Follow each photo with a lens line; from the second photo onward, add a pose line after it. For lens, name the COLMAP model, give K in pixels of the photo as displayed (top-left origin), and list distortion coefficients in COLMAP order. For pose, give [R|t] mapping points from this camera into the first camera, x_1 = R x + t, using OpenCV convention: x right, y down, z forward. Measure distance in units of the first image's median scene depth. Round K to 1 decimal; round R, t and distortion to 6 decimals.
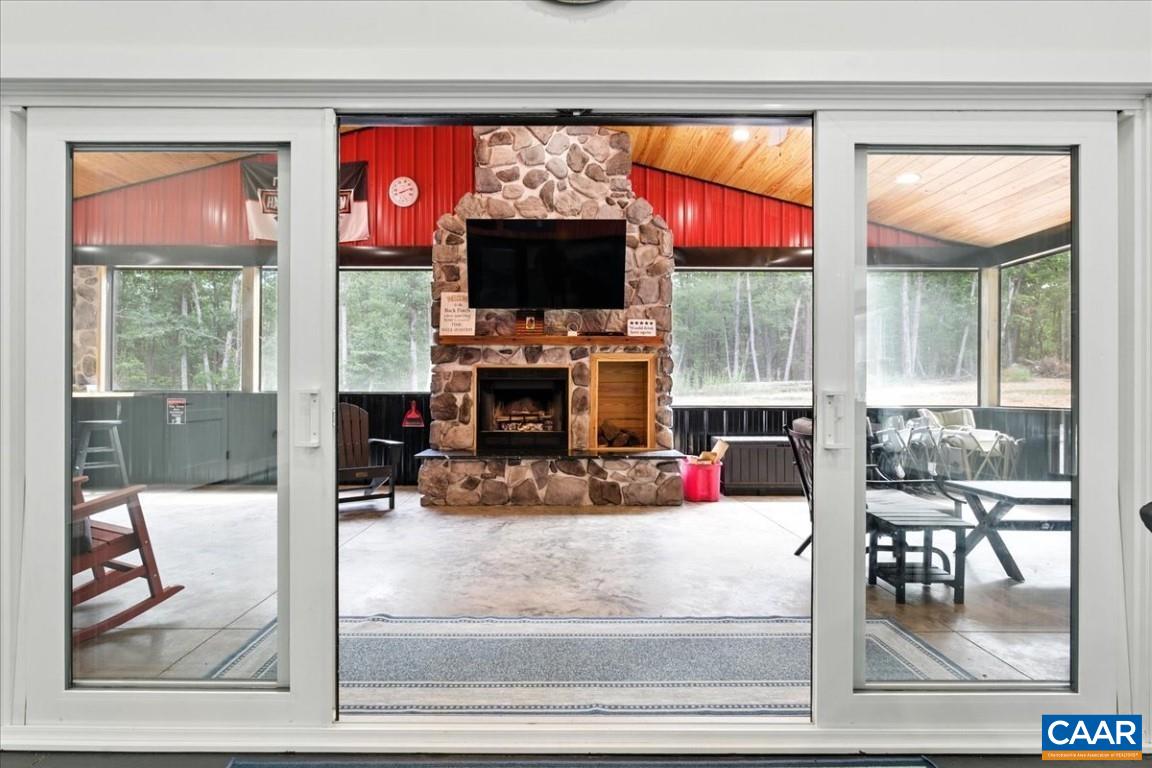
lens RADIAL K [[516.3, 0, 576.0], [0, 516.3, 384.0], [0, 0, 1]] dist [-0.000747, -0.000079]
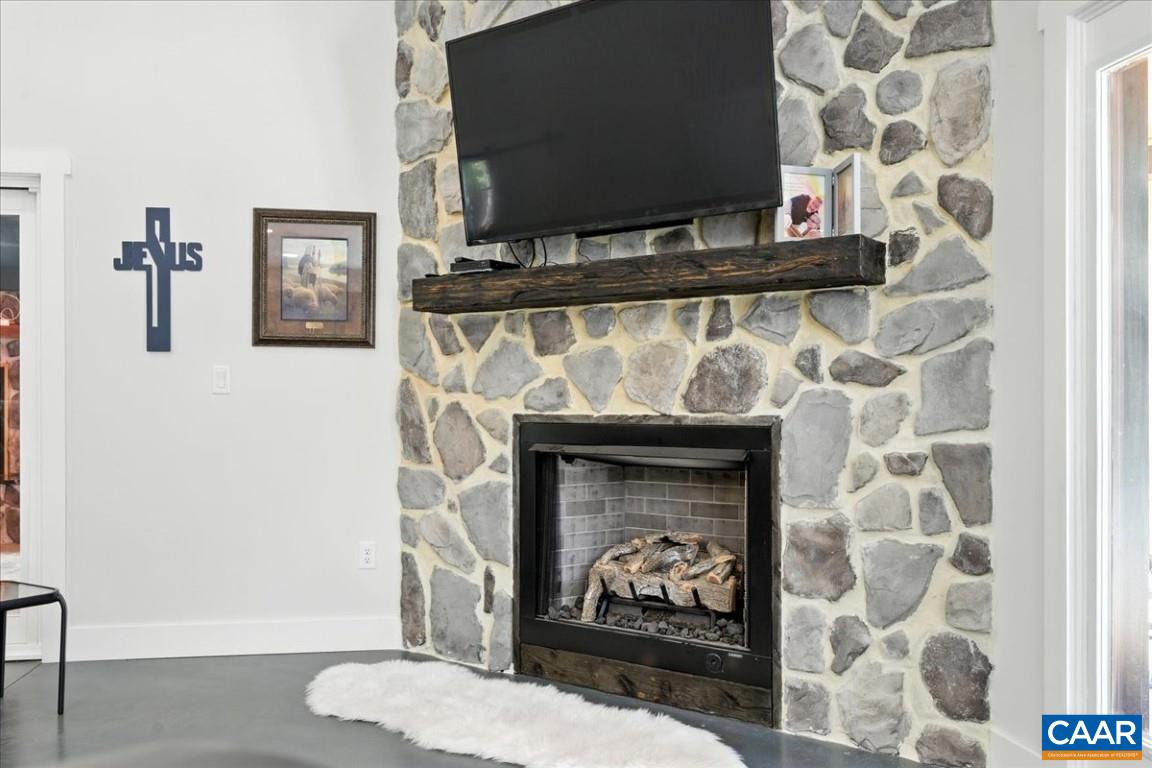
lens RADIAL K [[958.7, 0, 570.5], [0, 958.7, 398.8], [0, 0, 1]] dist [0.004822, 0.003300]
pose [[0.988905, -0.004449, 0.148483, 0.607797], [0.001869, 0.999845, 0.017511, -0.008512], [-0.148538, -0.017039, 0.988760, -0.524207]]
